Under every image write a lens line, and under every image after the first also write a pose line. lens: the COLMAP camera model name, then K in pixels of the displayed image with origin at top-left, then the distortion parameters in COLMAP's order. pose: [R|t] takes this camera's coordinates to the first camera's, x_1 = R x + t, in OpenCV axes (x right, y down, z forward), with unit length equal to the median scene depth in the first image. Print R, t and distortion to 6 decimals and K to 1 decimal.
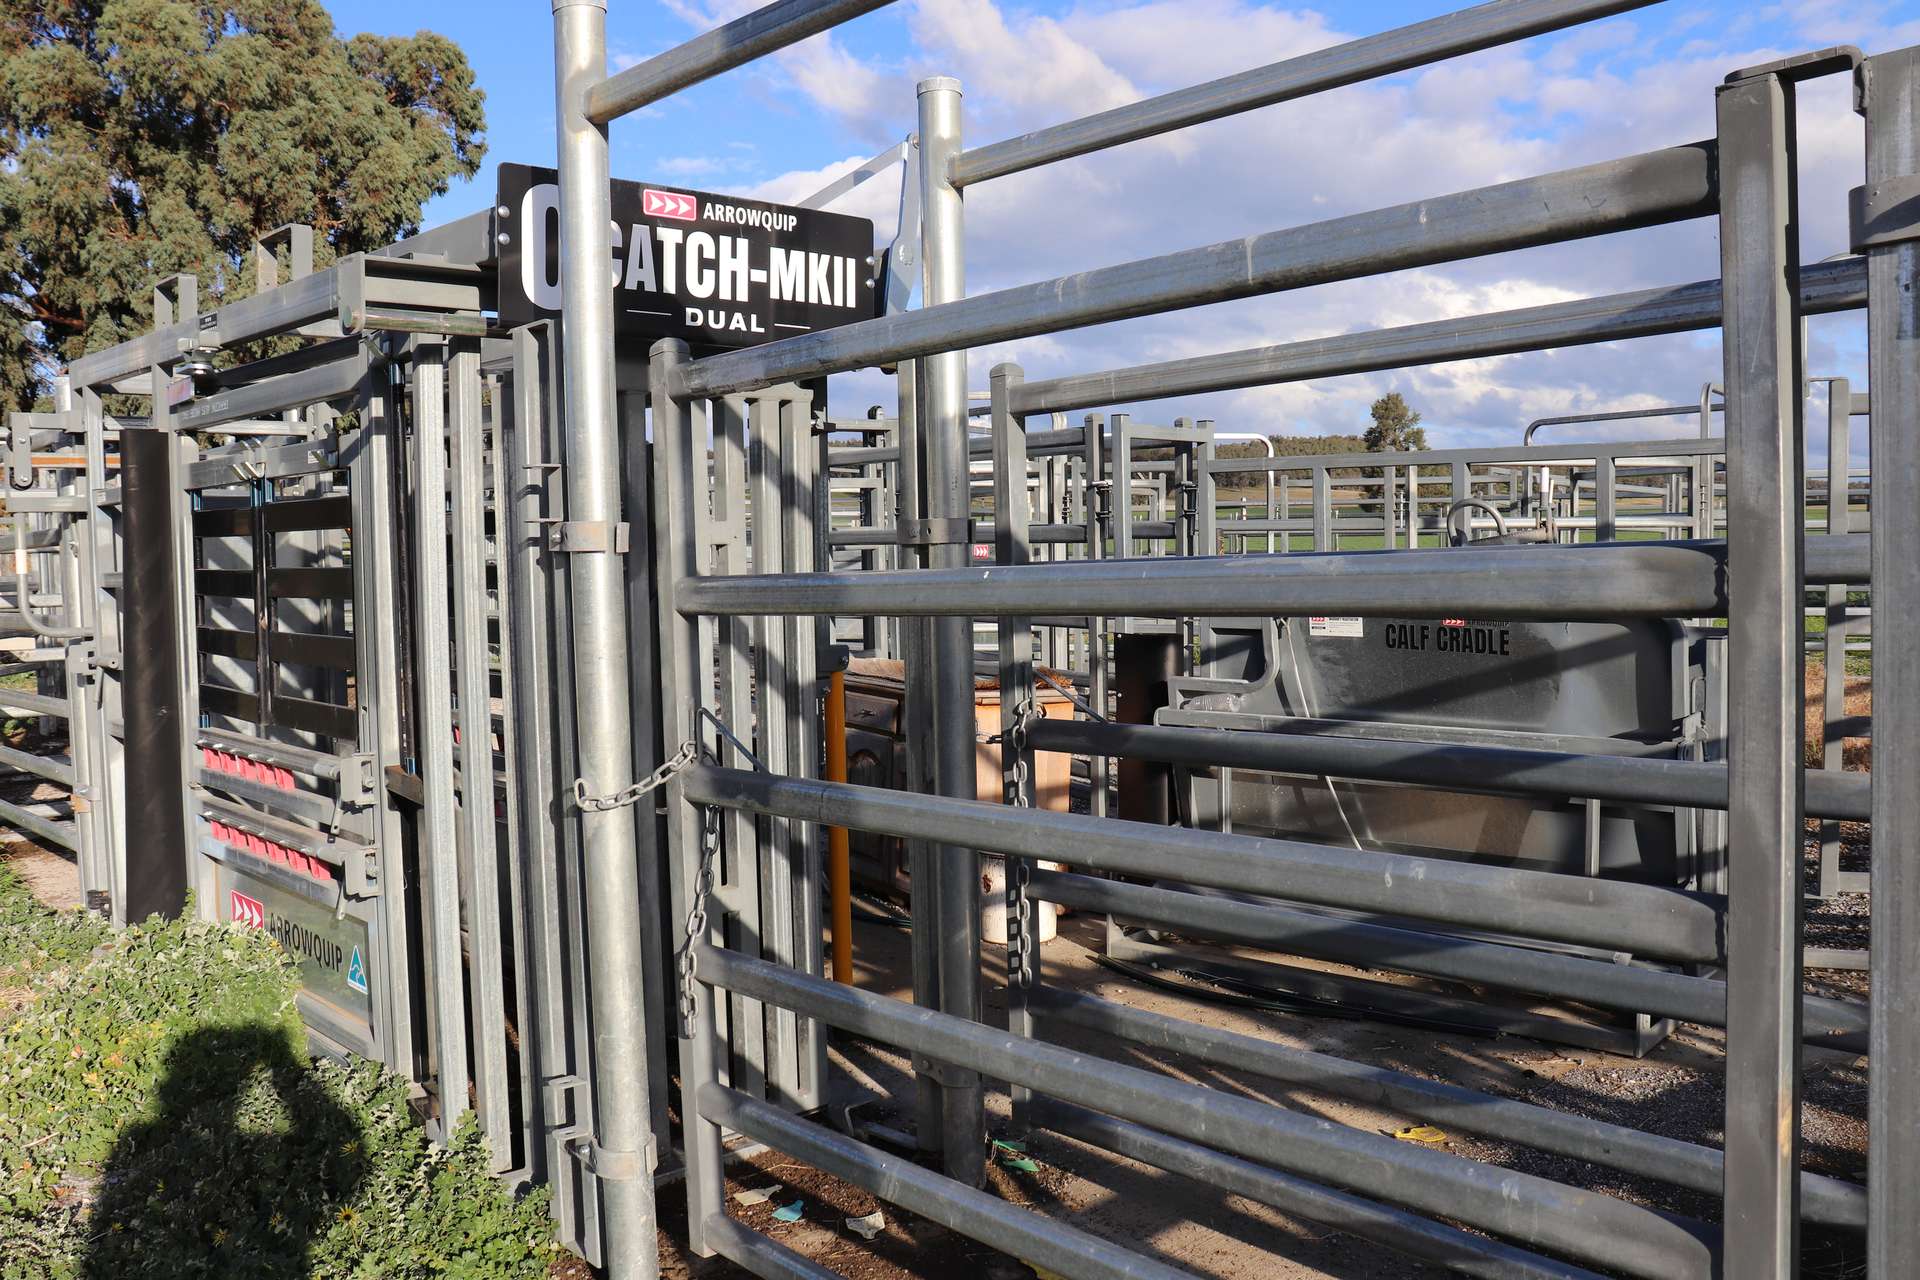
lens RADIAL K [[1604.8, 0, 960.0], [0, 1604.8, 640.0], [0, 0, 1]] dist [-0.061014, 0.002529]
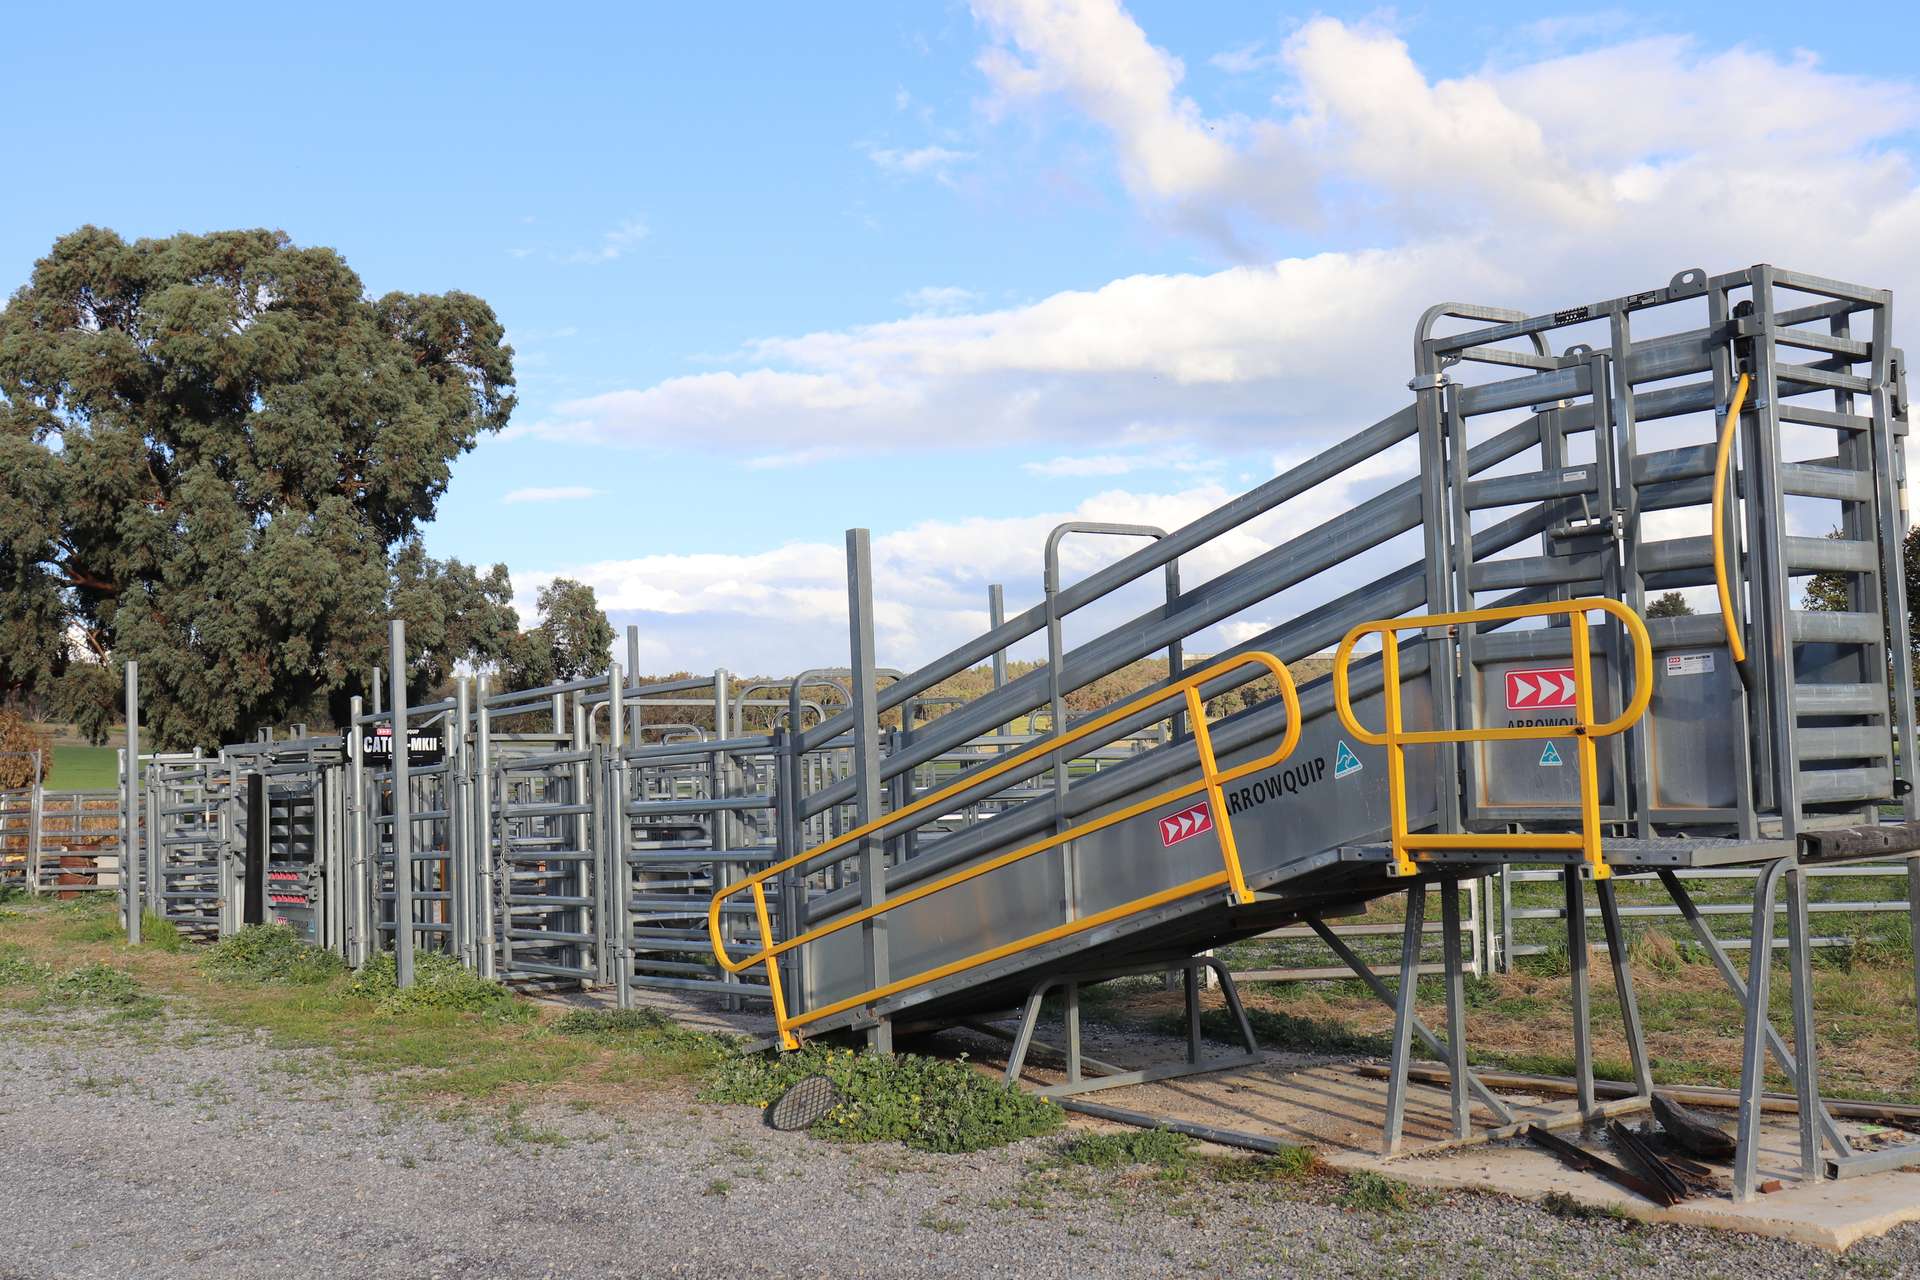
lens RADIAL K [[2071.9, 0, 960.0], [0, 2071.9, 640.0], [0, 0, 1]] dist [0.083563, -0.459422]
pose [[0.995167, -0.018277, -0.096482, 0.121273], [0.005193, 0.990947, -0.134155, 0.015626], [0.098061, 0.133006, 0.986252, -0.280934]]
